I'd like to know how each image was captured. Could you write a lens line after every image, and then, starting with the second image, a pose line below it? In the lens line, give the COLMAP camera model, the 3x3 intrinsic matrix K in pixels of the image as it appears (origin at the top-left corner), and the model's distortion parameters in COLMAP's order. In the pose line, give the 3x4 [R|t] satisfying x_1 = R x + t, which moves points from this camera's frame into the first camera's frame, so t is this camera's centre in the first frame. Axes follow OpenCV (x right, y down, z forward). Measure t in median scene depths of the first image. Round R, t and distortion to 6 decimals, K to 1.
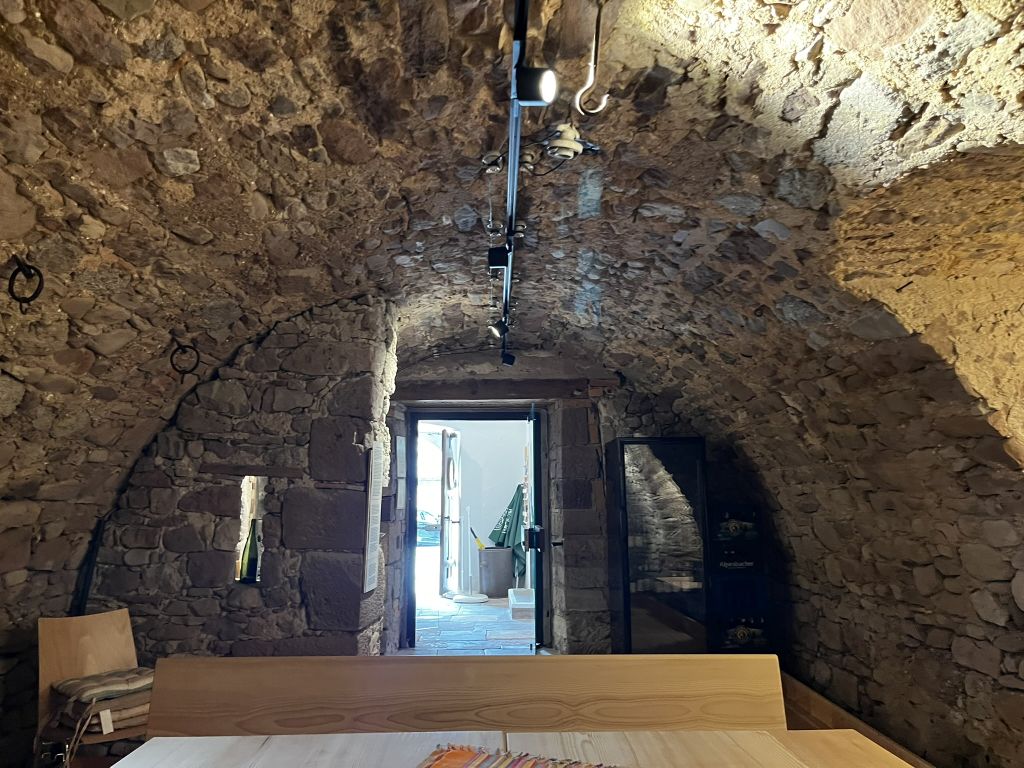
lens RADIAL K [[771.3, 0, 503.3], [0, 771.3, 379.9], [0, 0, 1]] dist [0.063817, -0.082651]
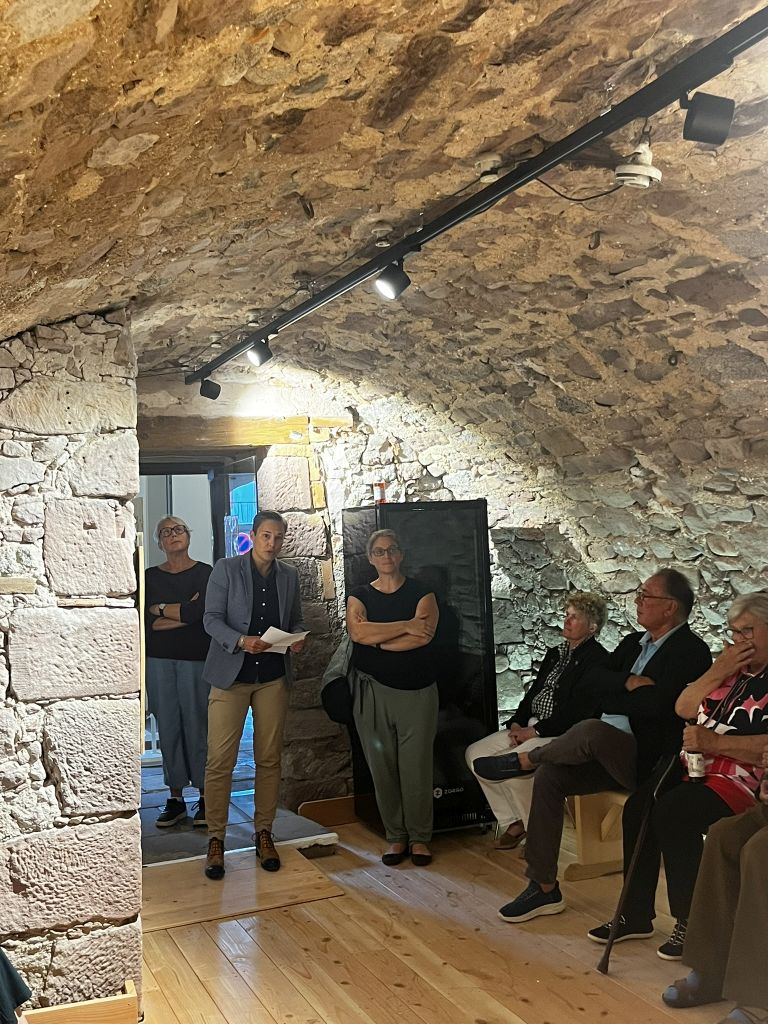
lens RADIAL K [[1152.7, 0, 385.4], [0, 1152.7, 505.5], [0, 0, 1]] dist [0.055134, 0.000000]
pose [[0.929425, -0.025068, 0.368157, -0.334230], [-0.015741, 0.994088, 0.107427, -0.054022], [-0.368674, -0.105641, 0.923536, 0.000555]]
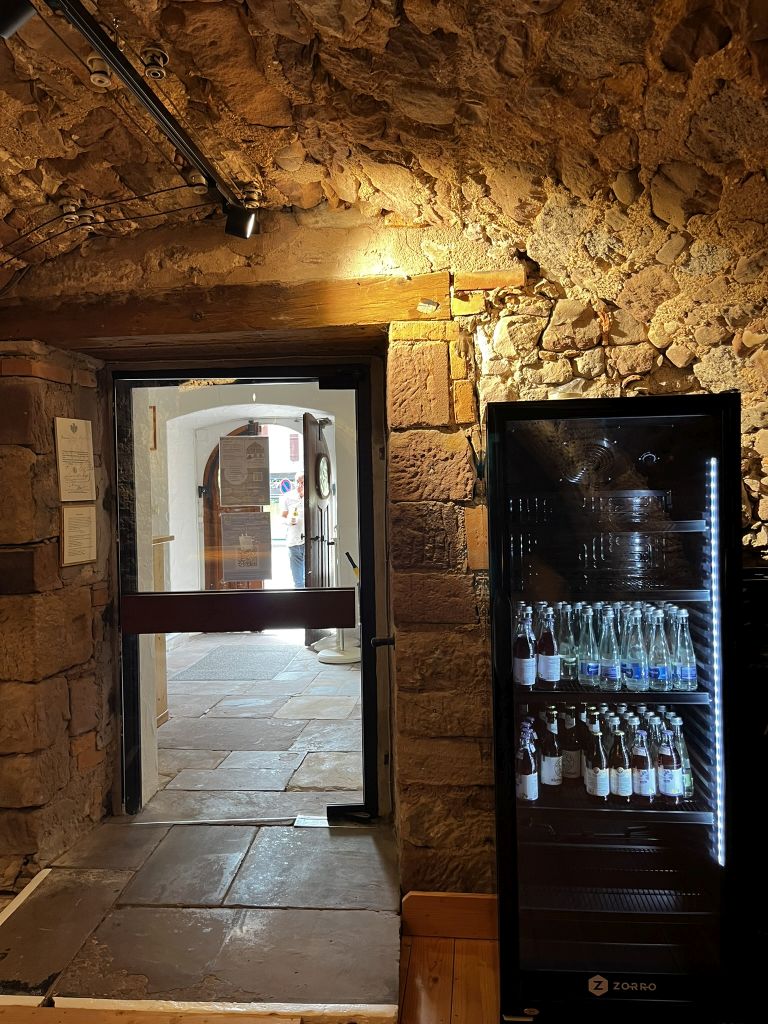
lens RADIAL K [[771.3, 0, 382.9], [0, 771.3, 510.9], [0, 0, 1]] dist [0.063817, -0.082651]
pose [[0.992018, -0.010744, -0.125640, 0.197271], [0.033234, 0.983413, 0.178308, 0.079591], [0.121641, -0.181060, 0.975921, 0.862302]]
